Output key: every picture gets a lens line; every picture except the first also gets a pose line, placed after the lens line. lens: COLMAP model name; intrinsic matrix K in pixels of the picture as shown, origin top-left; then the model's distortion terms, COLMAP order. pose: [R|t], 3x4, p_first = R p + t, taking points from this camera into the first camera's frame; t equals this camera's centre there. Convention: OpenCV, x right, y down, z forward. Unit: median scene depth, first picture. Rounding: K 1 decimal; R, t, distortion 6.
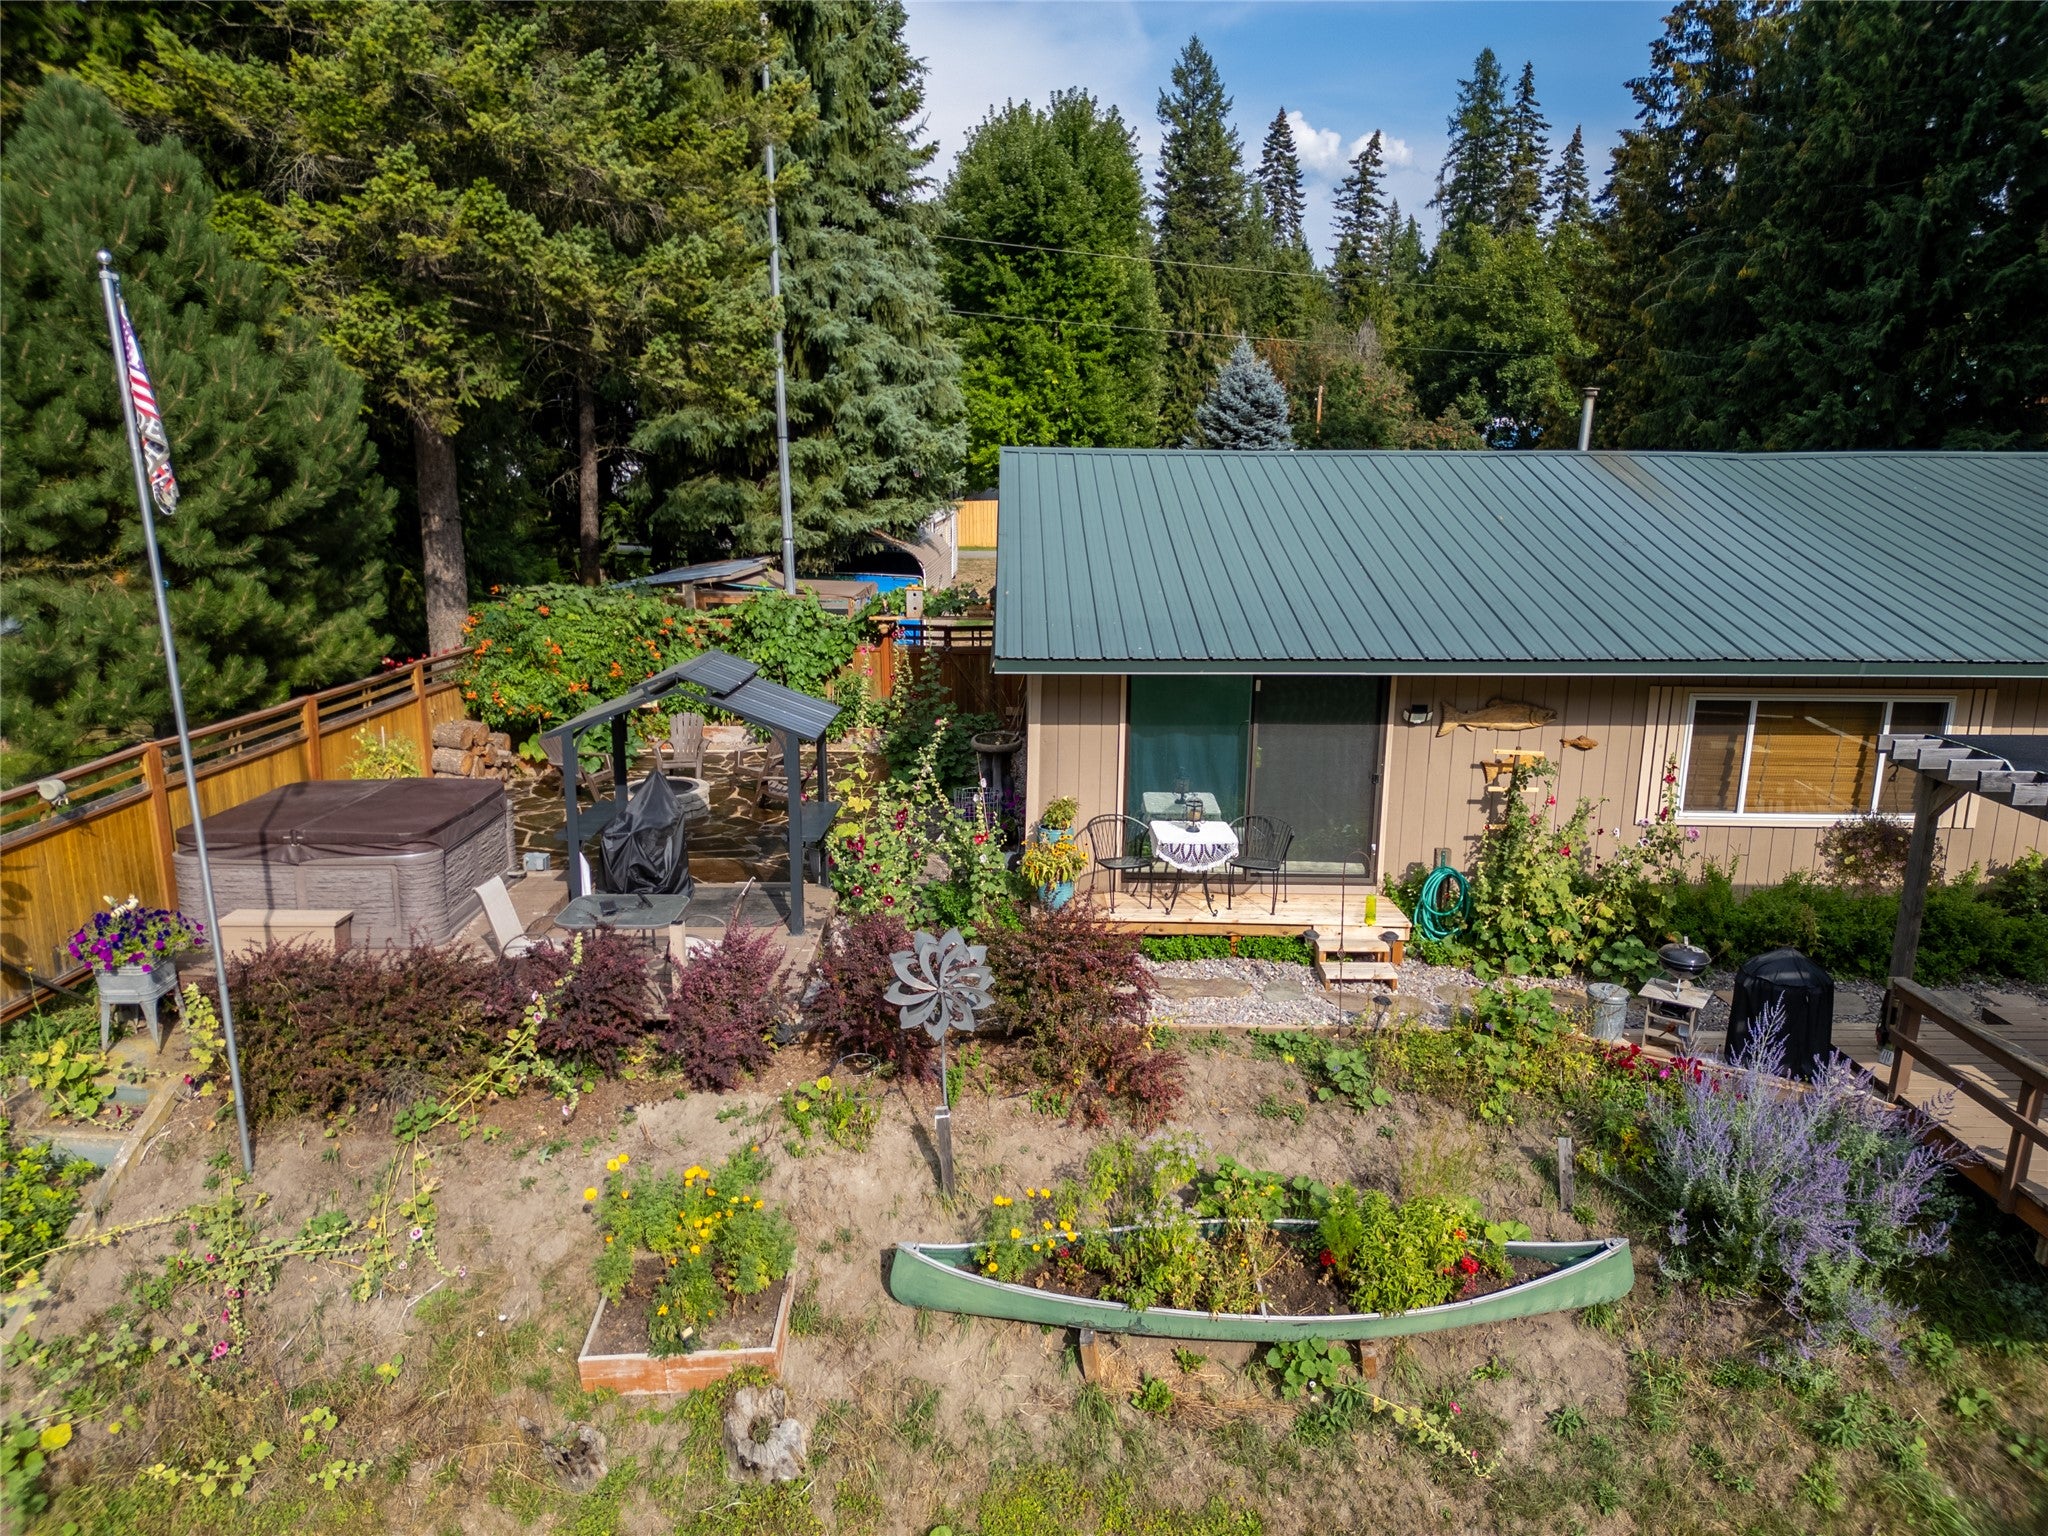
lens RADIAL K [[1450.6, 0, 1020.3], [0, 1450.6, 738.9], [0, 0, 1]] dist [-0.001522, -0.003561]
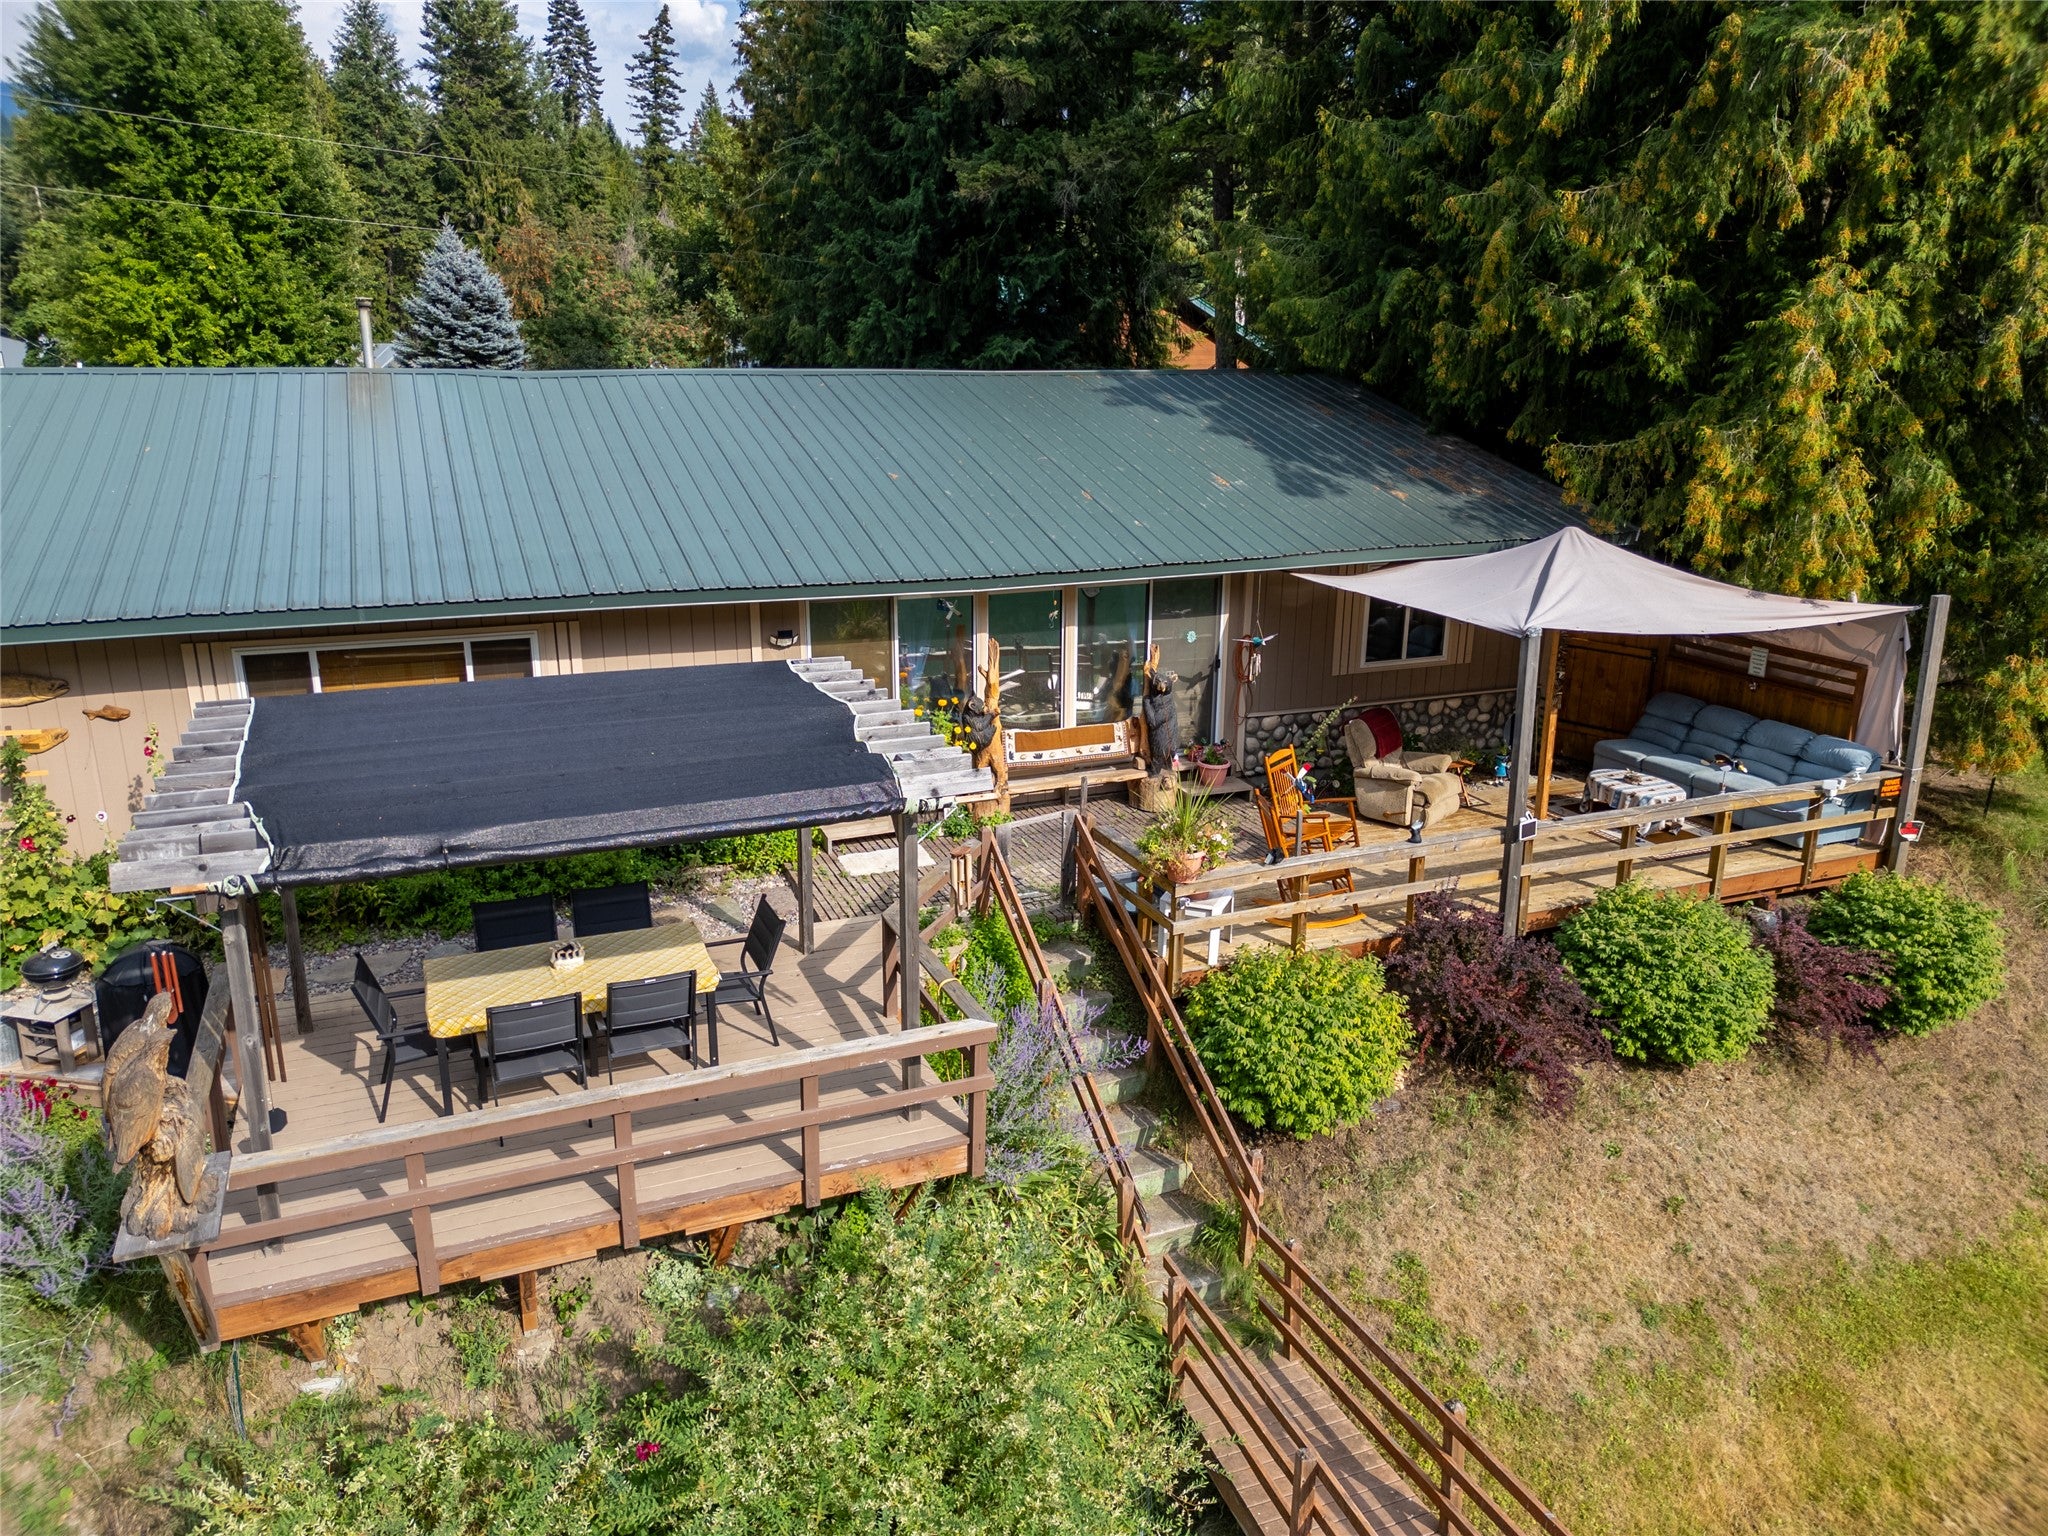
lens RADIAL K [[1439.7, 0, 1024.0], [0, 1439.7, 768.0], [0, 0, 1]] dist [0.000406, -0.009774]
pose [[0.925375, -0.099525, 0.365753, 0.124149], [0.065748, 0.992433, 0.103704, -0.003671], [-0.373306, -0.071917, 0.924916, -0.008335]]
